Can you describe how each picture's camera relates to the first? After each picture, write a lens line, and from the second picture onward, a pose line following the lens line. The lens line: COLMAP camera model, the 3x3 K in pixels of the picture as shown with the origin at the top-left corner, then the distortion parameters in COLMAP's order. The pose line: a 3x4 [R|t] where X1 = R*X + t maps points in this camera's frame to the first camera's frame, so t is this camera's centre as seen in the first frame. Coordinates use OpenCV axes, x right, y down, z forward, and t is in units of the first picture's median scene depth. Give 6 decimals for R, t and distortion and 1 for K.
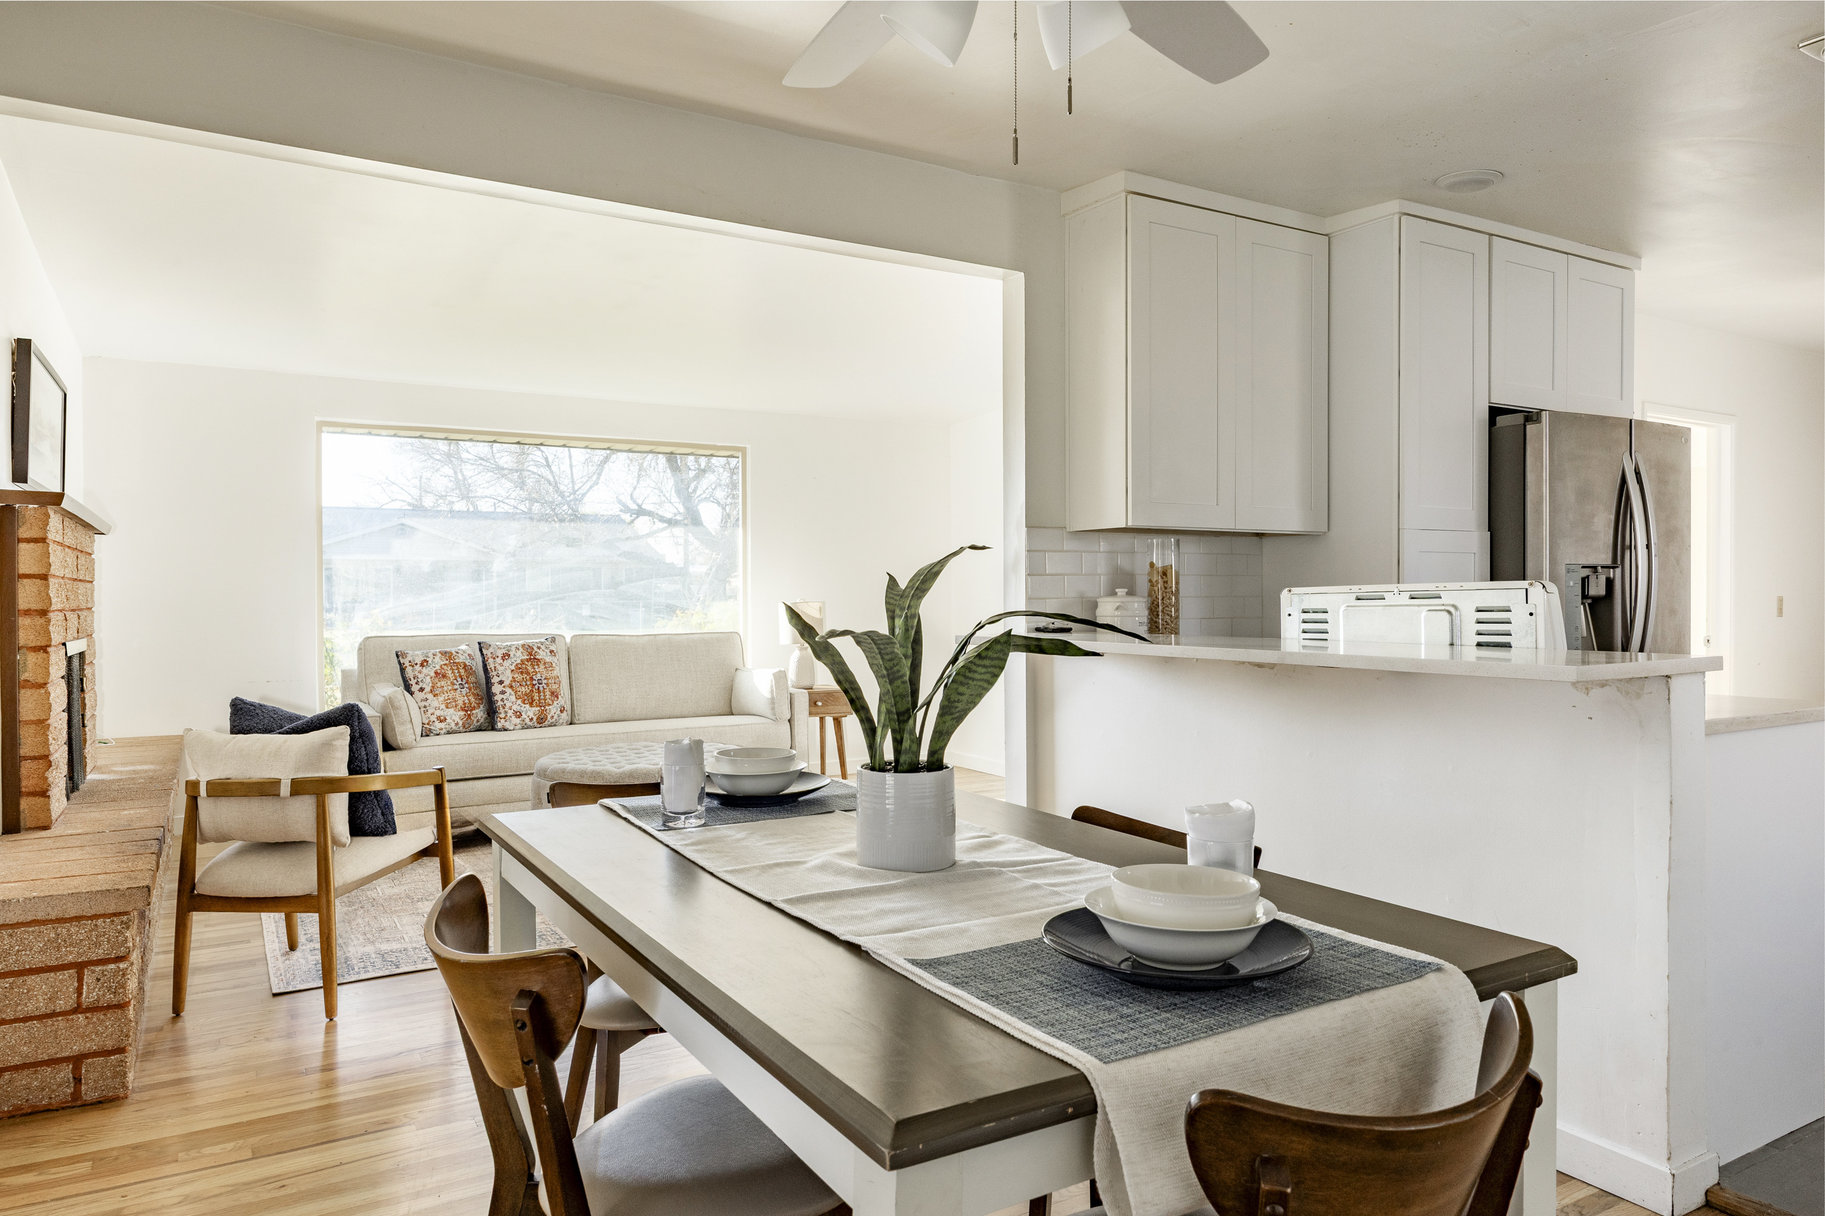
lens RADIAL K [[1192.3, 0, 917.0], [0, 1192.3, 603.9], [0, 0, 1]] dist [0.002217, 0.000110]
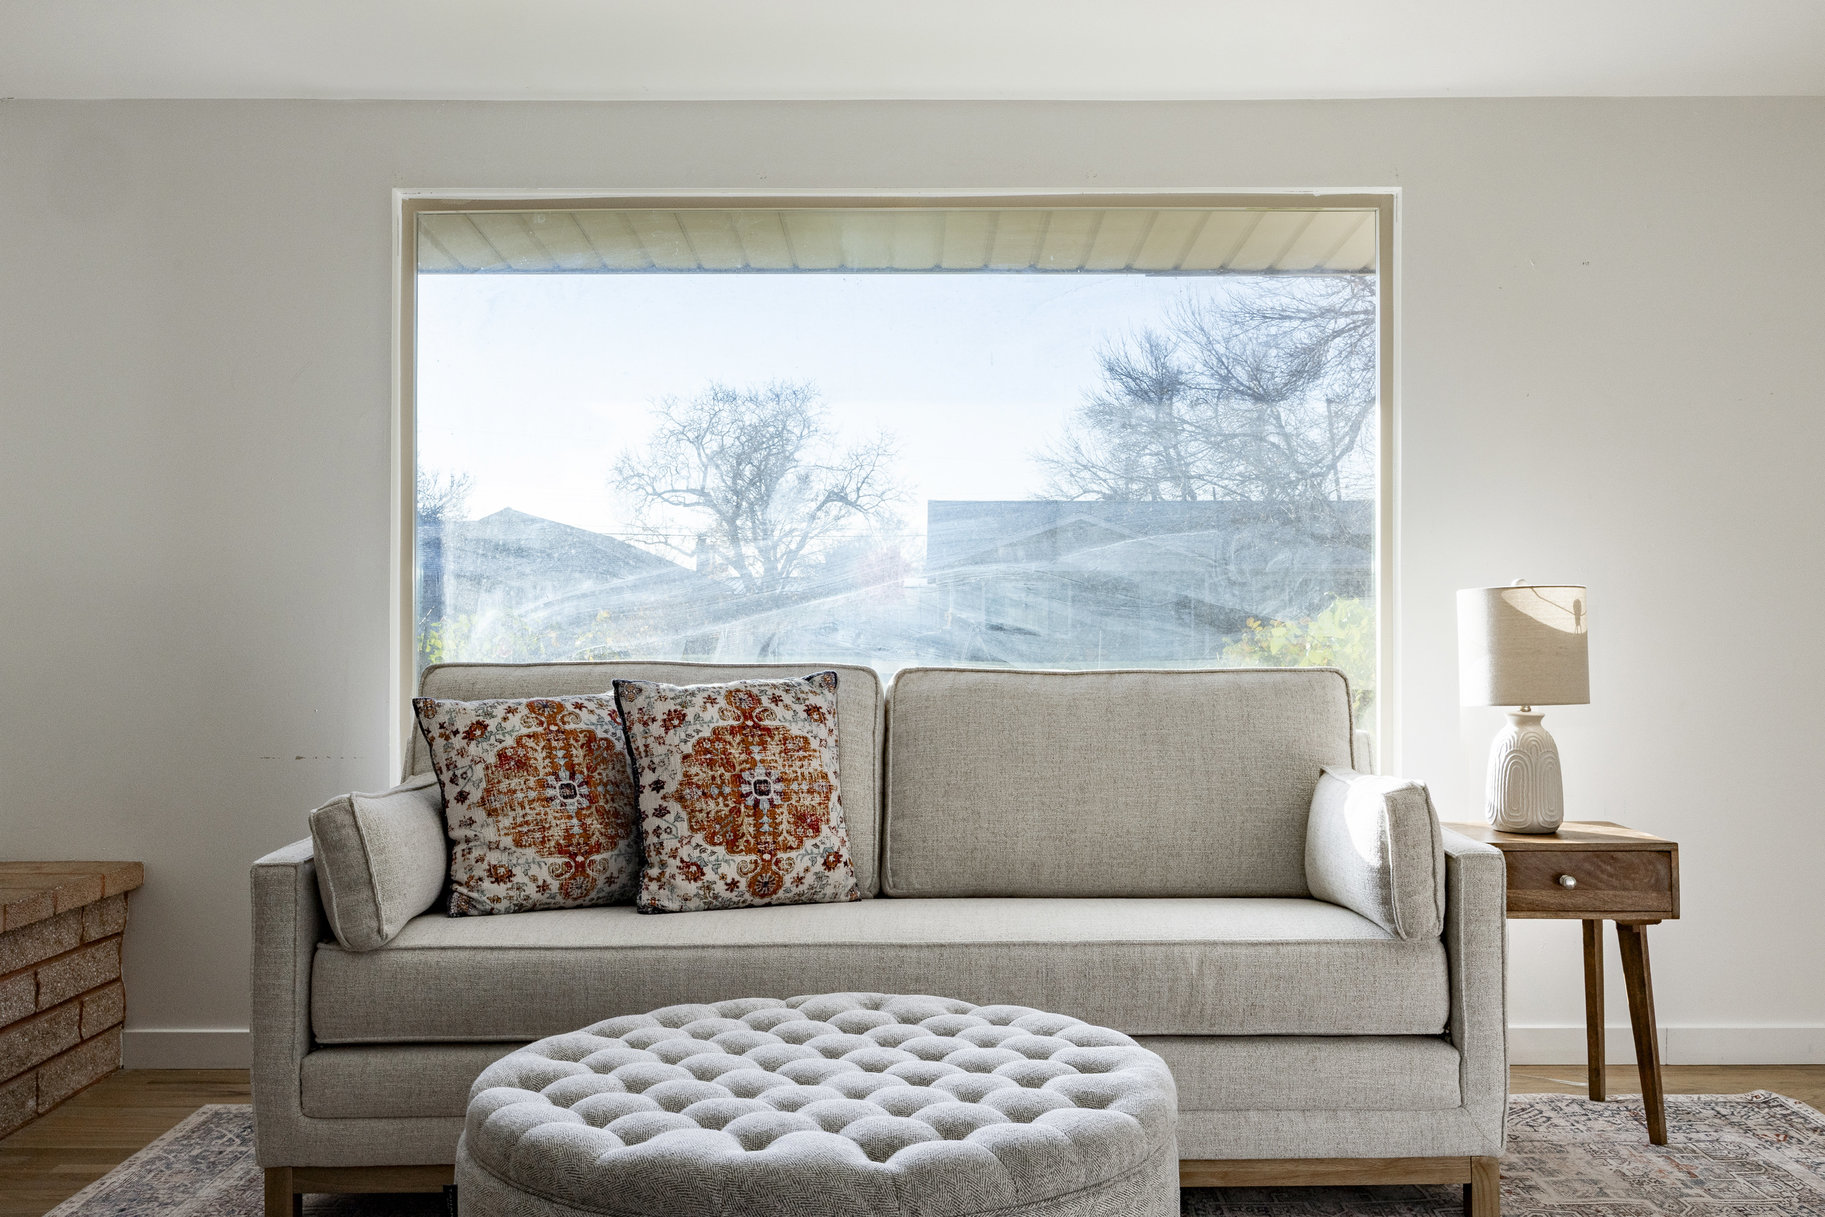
lens RADIAL K [[1798.5, 0, 897.9], [0, 1798.5, 597.4], [0, 0, 1]] dist [0.018313, 0.000000]
pose [[0.863046, -0.005894, -0.505091, 0.016846], [-0.006536, 0.999718, -0.022835, 0.017033], [0.505083, 0.023009, 0.862764, 0.529220]]
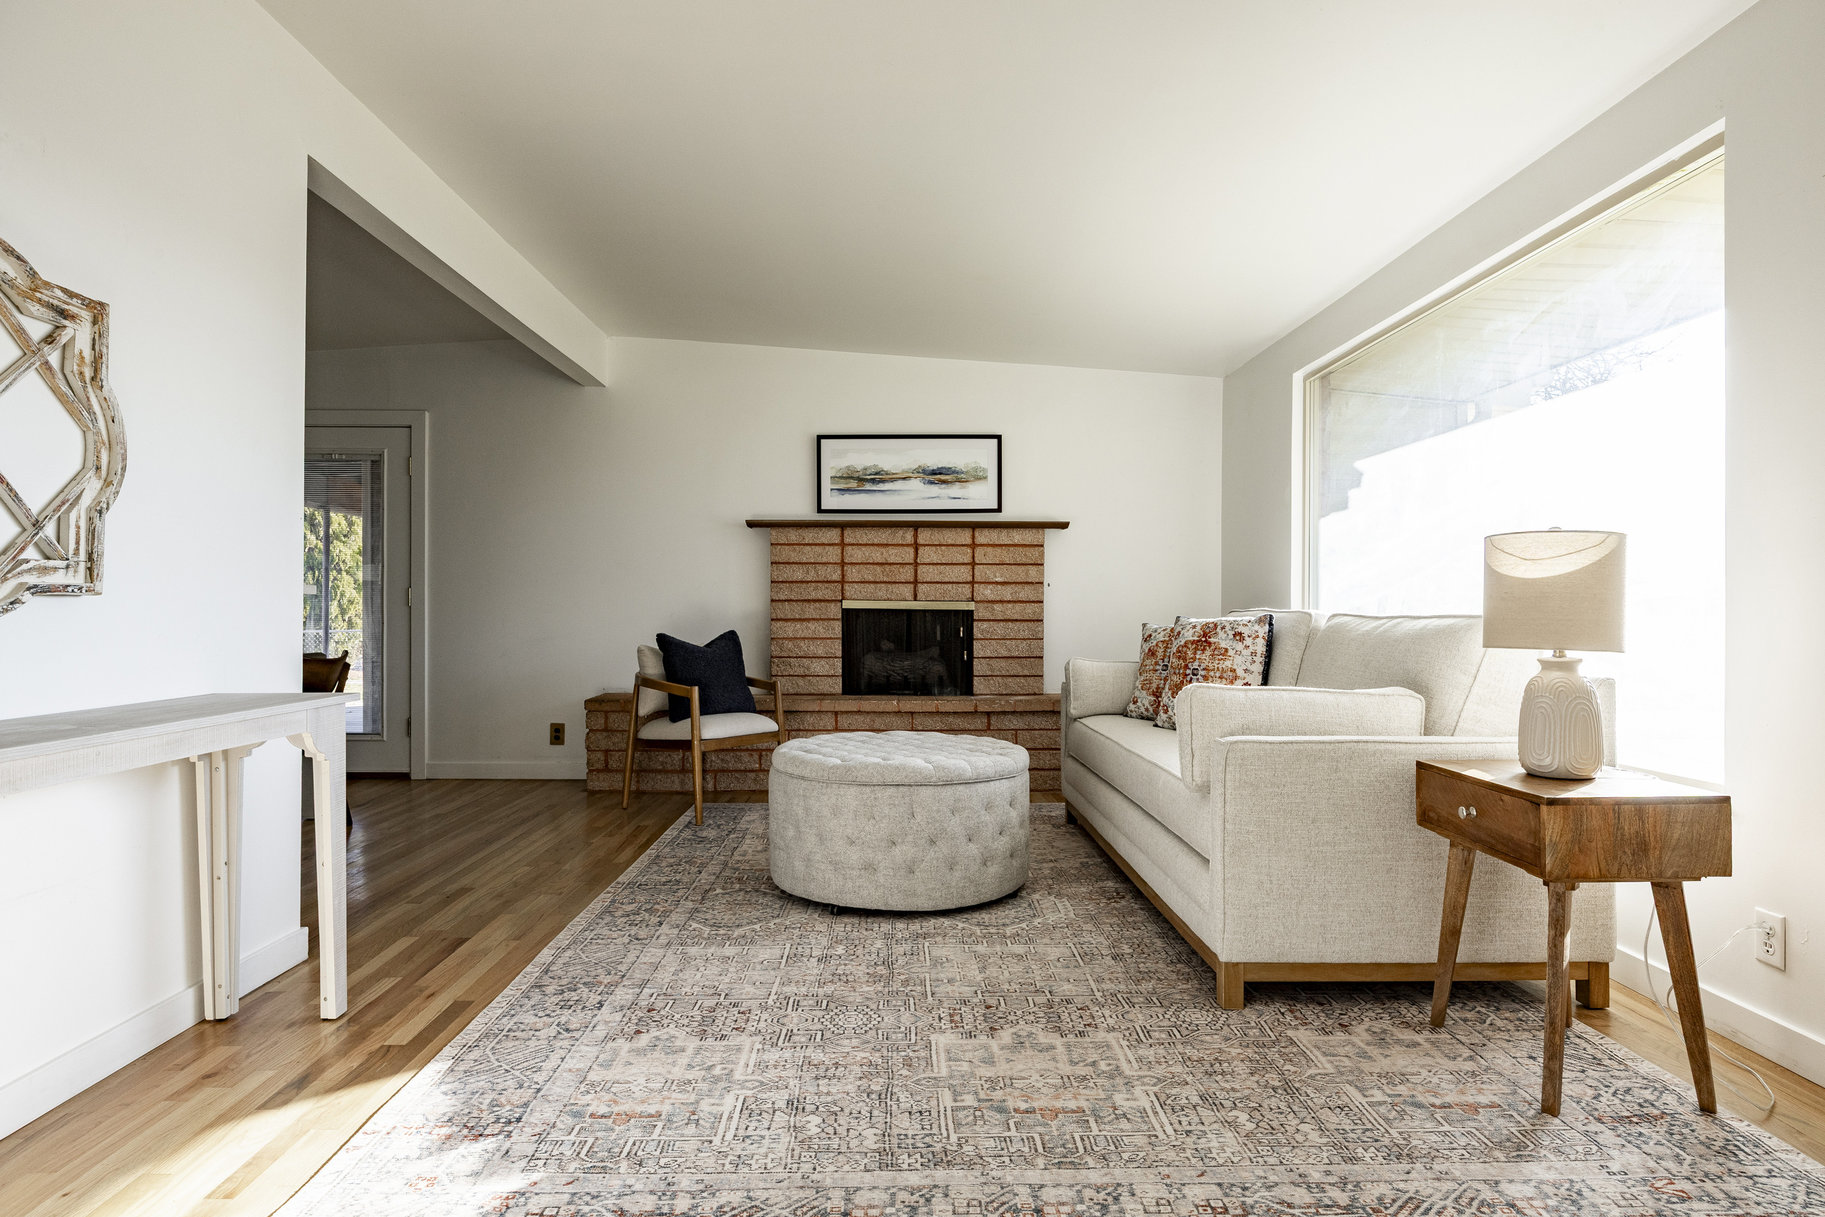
lens RADIAL K [[978.1, 0, 905.8], [0, 978.1, 604.6], [0, 0, 1]] dist [0.011441, -0.000807]
pose [[-0.496805, -0.003083, -0.867857, 0.314649], [-0.007667, 0.999970, 0.000837, 0.024233], [0.867828, 0.007070, -0.496814, 1.172062]]
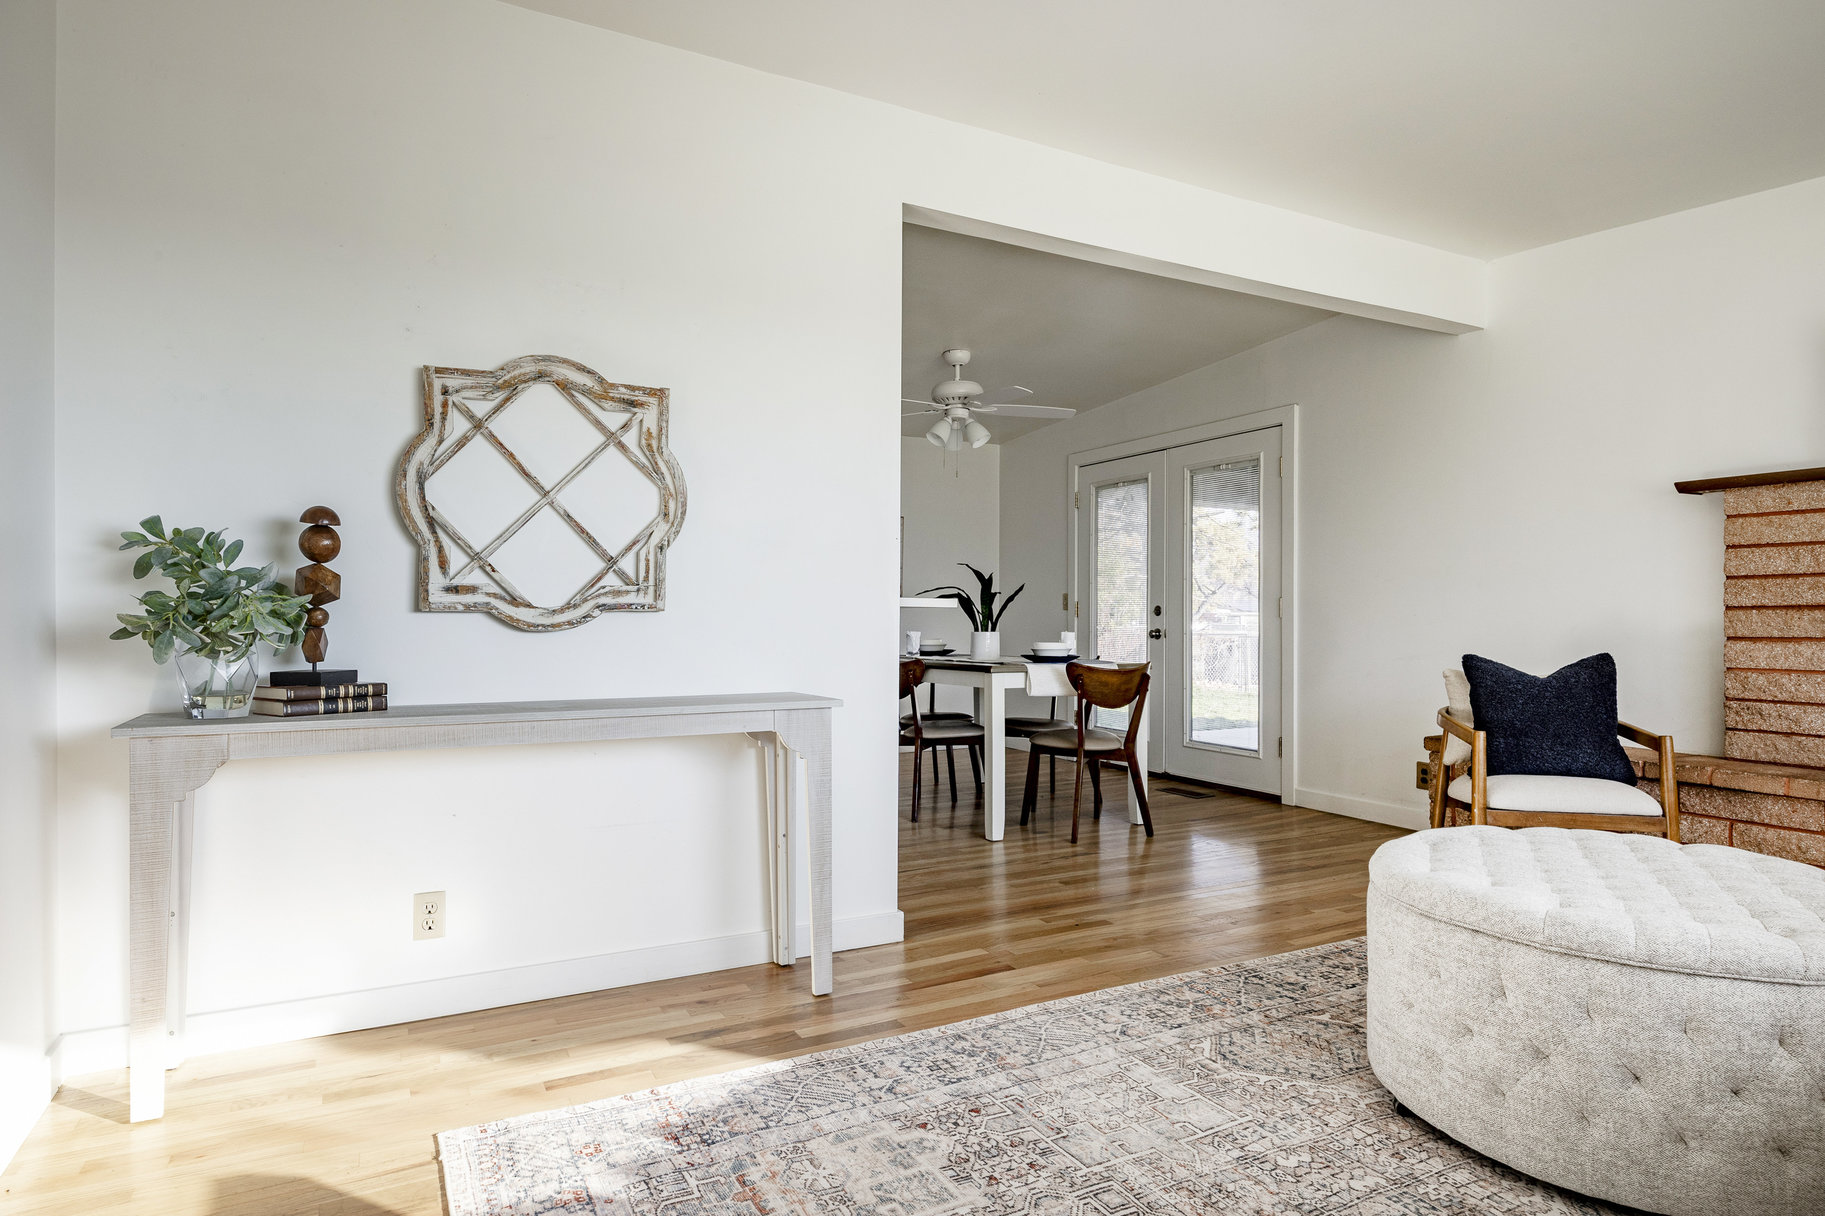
lens RADIAL K [[1036.2, 0, 922.6], [0, 1036.2, 631.6], [0, 0, 1]] dist [-0.000994, -0.000316]
pose [[-0.999223, 0.000519, 0.039407, 0.019185], [0.001305, 0.999801, 0.019925, 0.023479], [-0.039389, 0.019961, -0.999025, 1.228927]]
